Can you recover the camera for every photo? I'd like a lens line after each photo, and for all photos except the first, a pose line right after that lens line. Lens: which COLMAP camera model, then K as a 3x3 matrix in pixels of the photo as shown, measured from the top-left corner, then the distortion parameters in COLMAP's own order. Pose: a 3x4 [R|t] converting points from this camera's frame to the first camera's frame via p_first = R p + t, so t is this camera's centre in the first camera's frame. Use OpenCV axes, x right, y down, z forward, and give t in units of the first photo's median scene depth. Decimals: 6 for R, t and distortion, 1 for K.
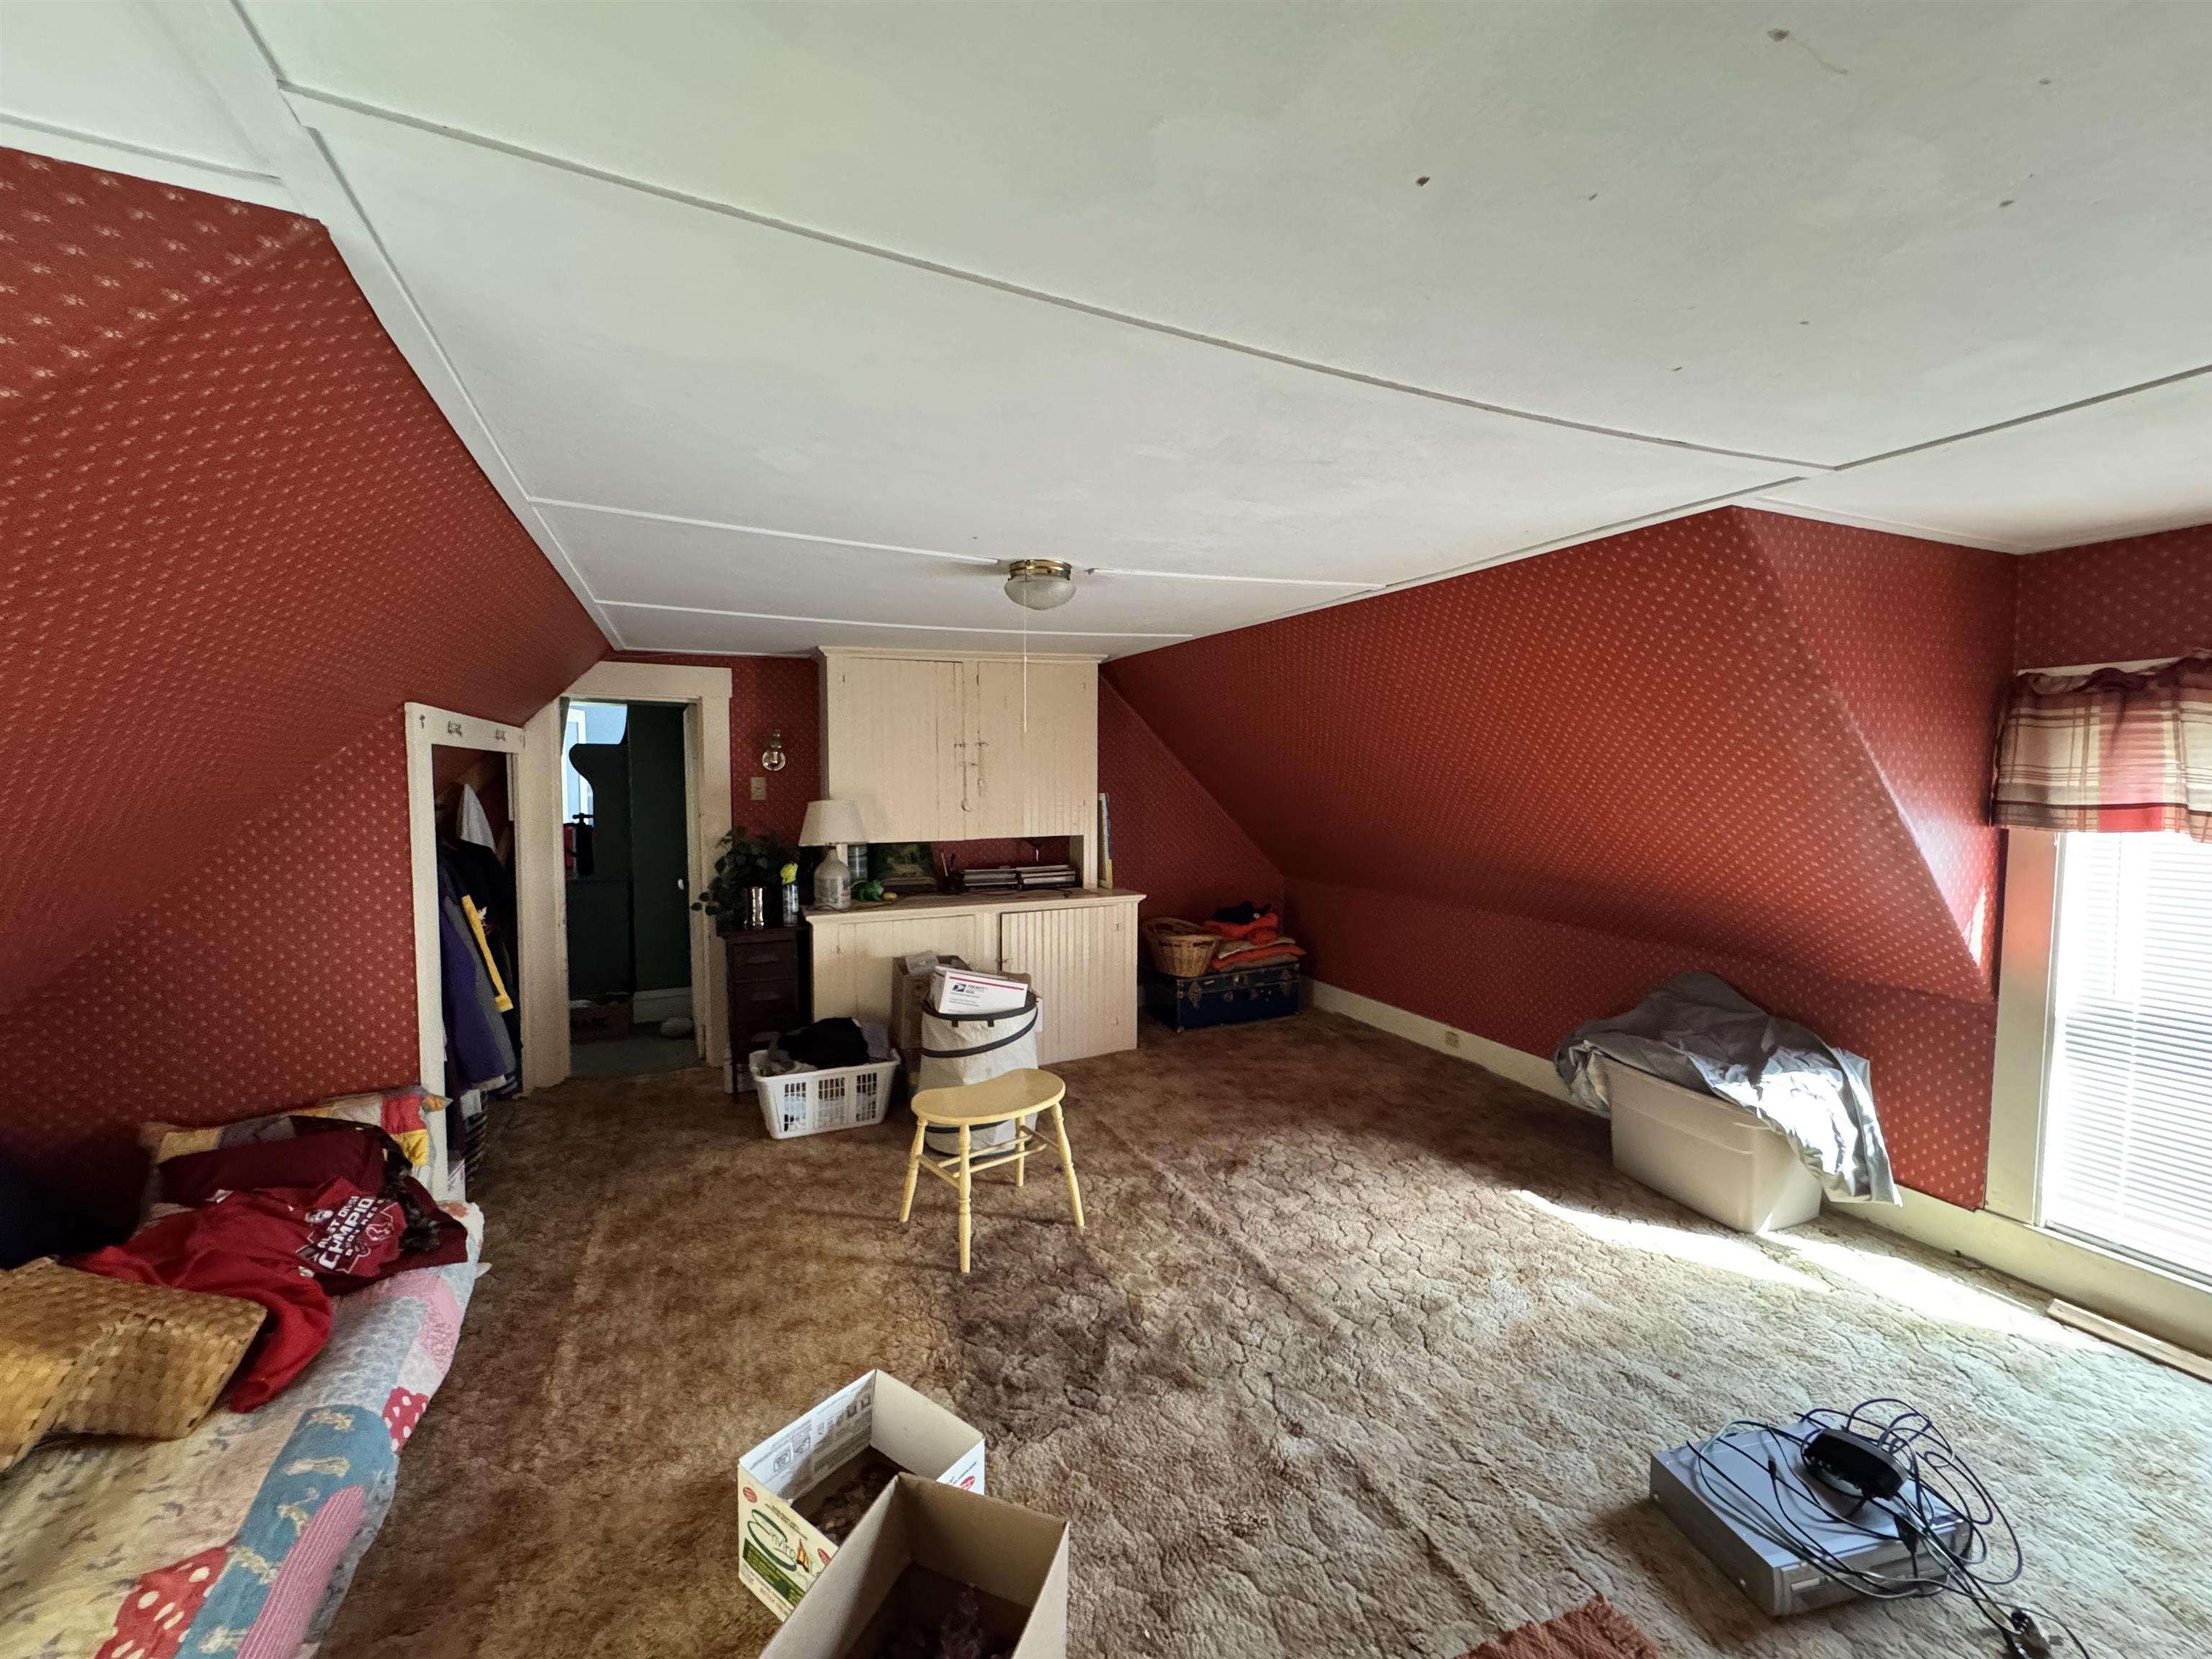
lens RADIAL K [[887.1, 0, 1111.1], [0, 887.1, 830.4], [0, 0, 1]] dist [0.002083, 0.000100]
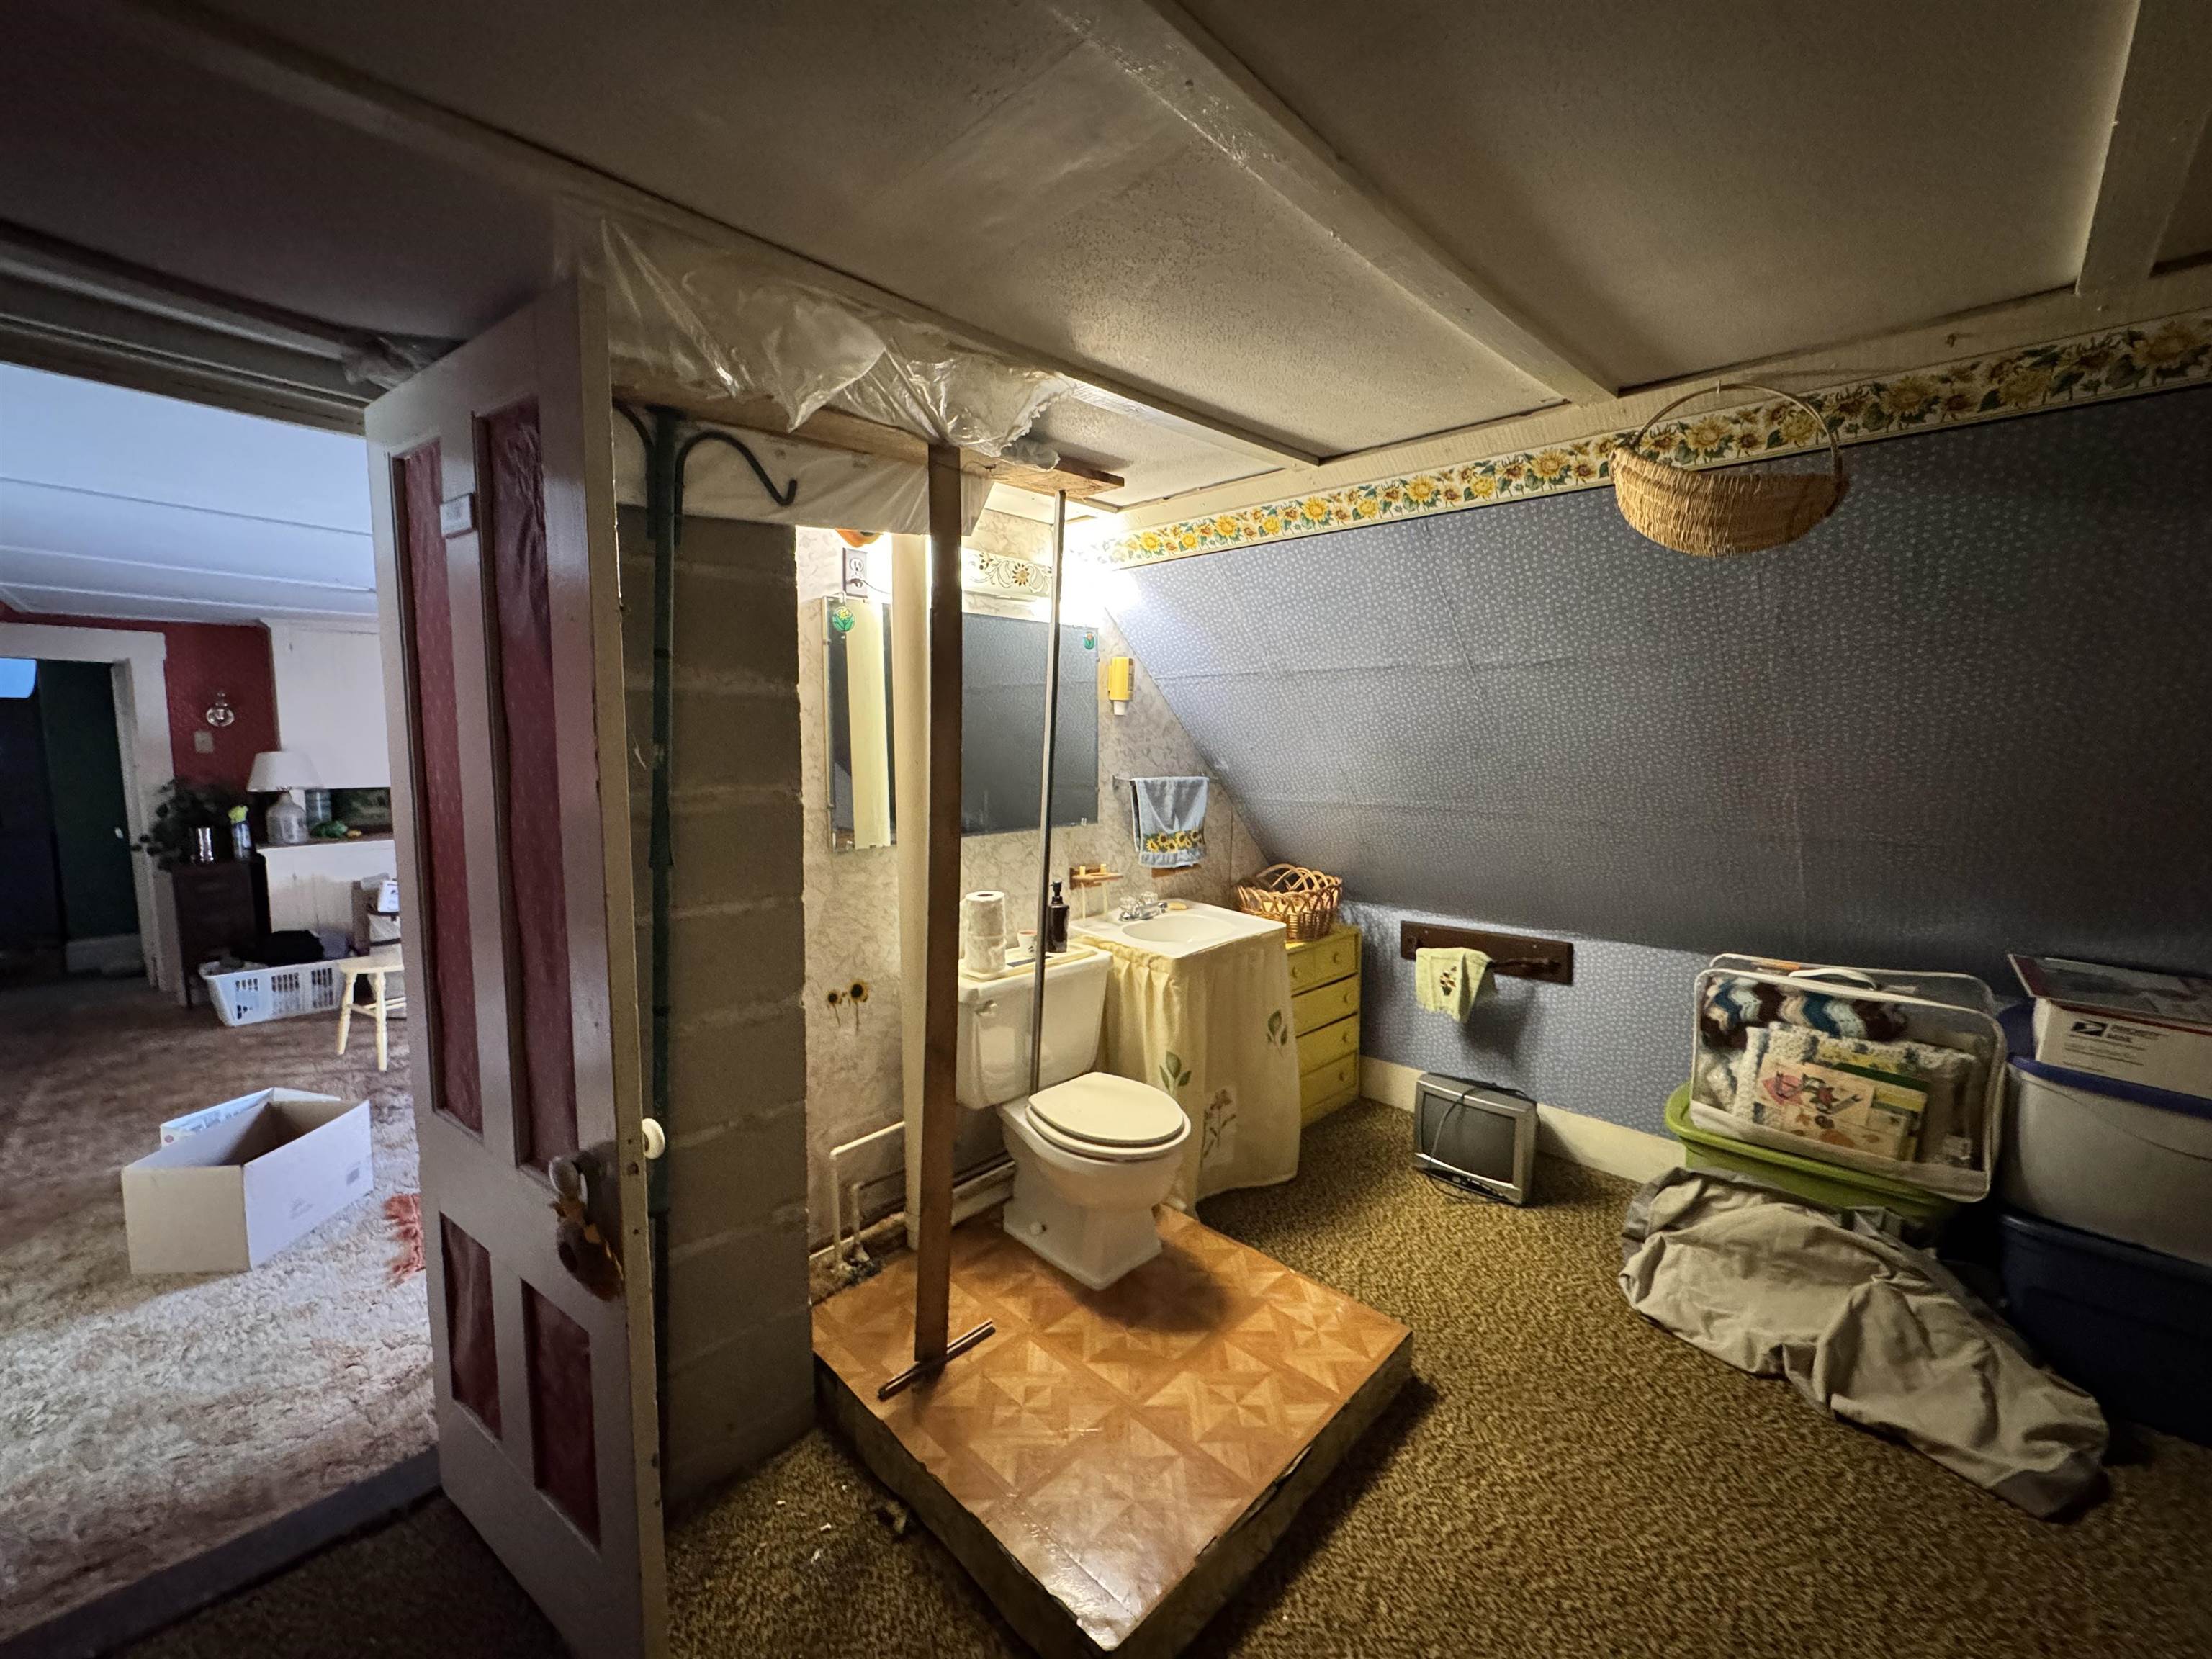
lens RADIAL K [[887.1, 0, 1099.5], [0, 887.1, 822.7], [0, 0, 1]] dist [0.002083, 0.000100]
pose [[0.932117, -0.035053, 0.360458, 0.268413], [0.021101, 0.998871, 0.042570, 0.032594], [-0.361543, -0.032074, 0.931804, -0.495264]]
